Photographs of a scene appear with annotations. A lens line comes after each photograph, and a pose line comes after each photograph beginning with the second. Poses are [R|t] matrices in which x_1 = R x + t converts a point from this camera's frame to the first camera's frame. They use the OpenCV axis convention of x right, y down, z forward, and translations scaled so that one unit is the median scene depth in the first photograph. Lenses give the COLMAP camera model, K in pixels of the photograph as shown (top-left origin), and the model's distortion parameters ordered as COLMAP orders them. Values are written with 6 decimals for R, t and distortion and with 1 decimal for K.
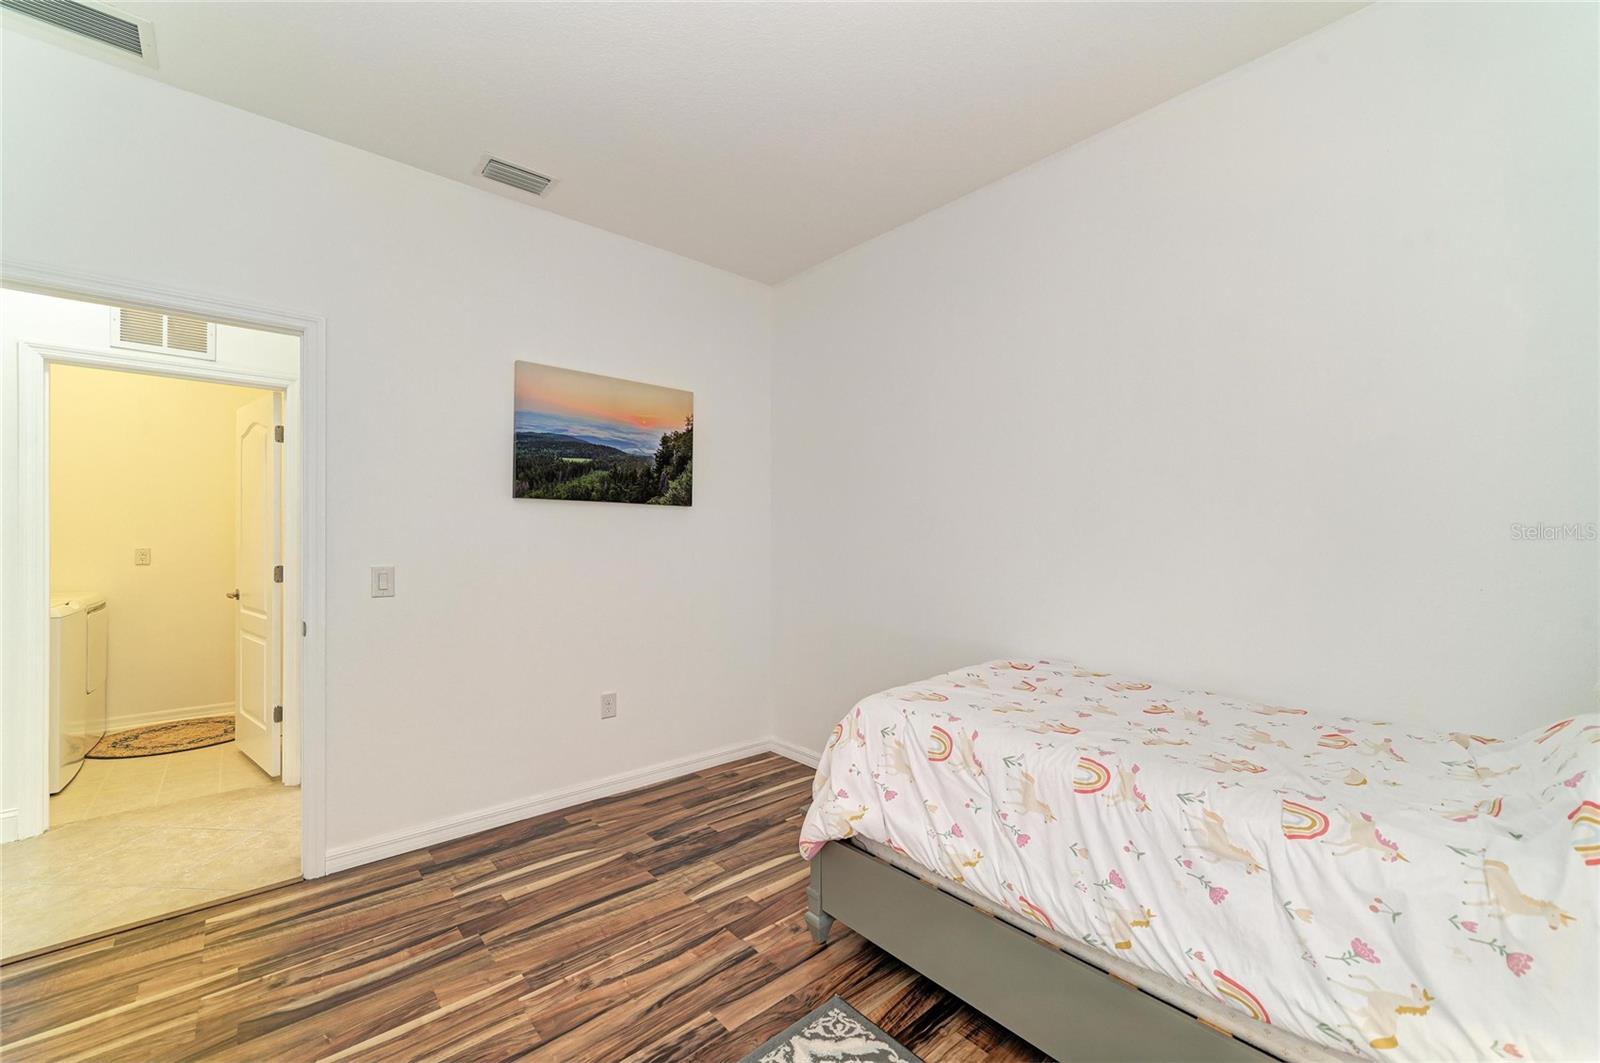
lens RADIAL K [[640.7, 0, 806.0], [0, 640.7, 526.2], [0, 0, 1]] dist [0.001290, 0.000151]
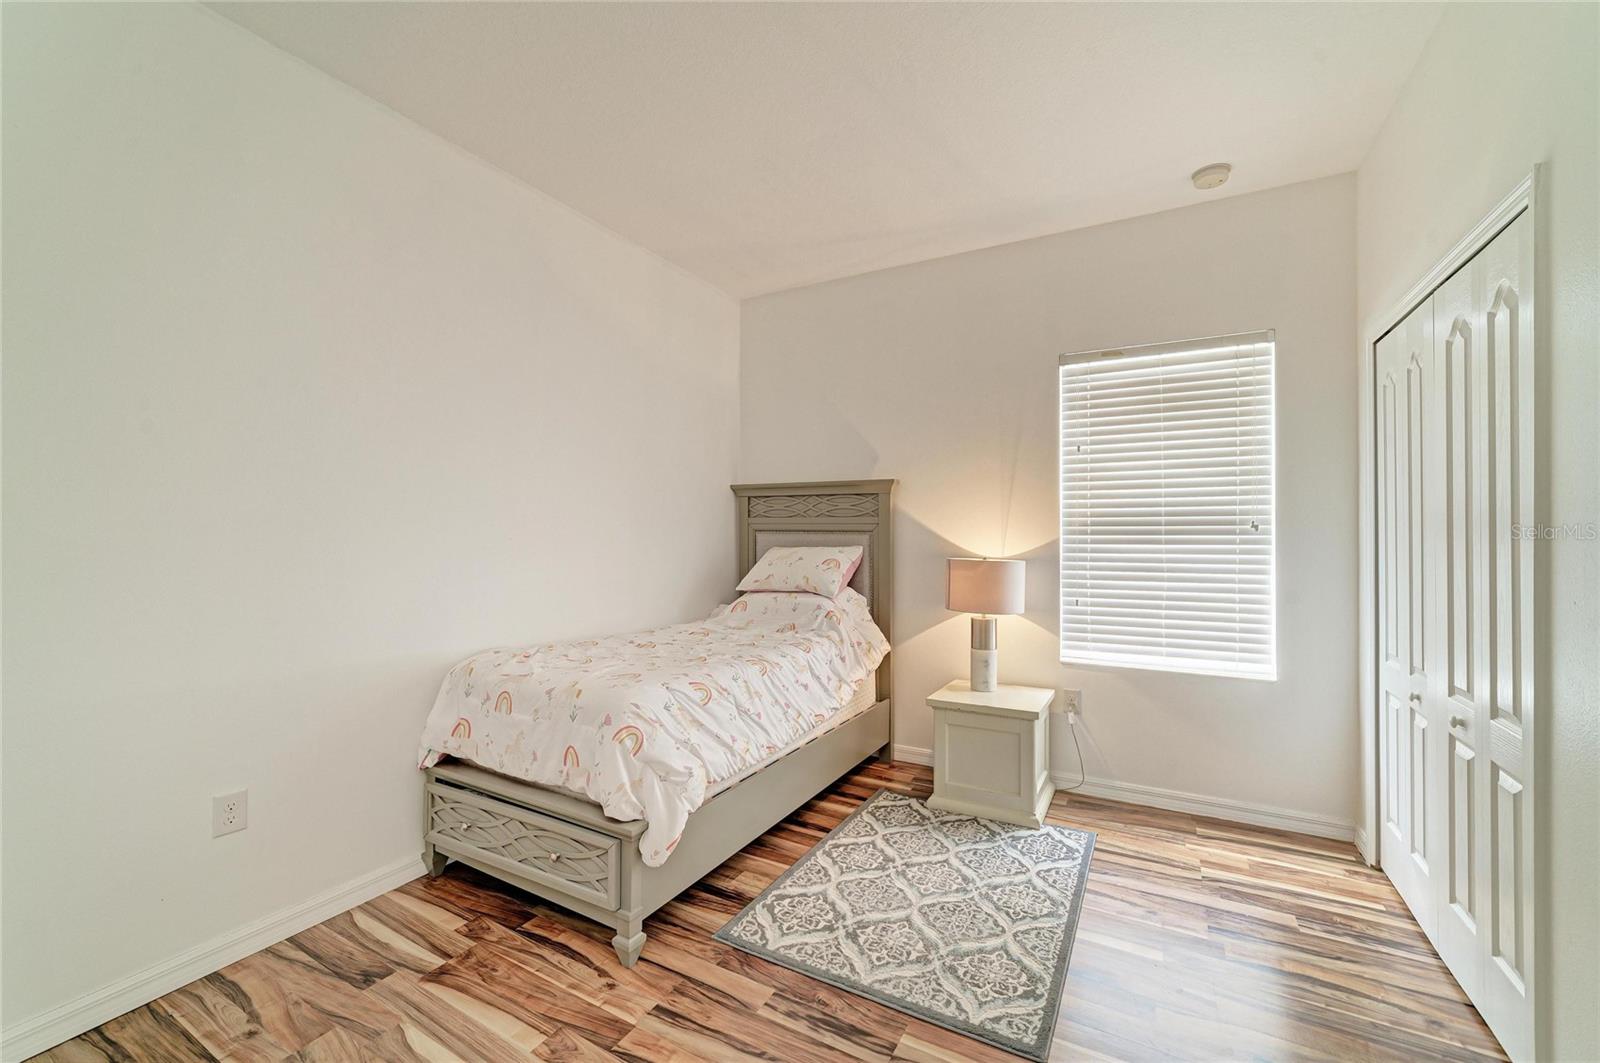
lens RADIAL K [[640.7, 0, 805.6], [0, 640.7, 535.6], [0, 0, 1]] dist [0.001290, 0.000151]
pose [[-0.327885, -0.000943, 0.944717, -1.120691], [-0.023490, 0.999698, -0.007155, 0.034232], [-0.944426, -0.024538, -0.327808, 1.291912]]
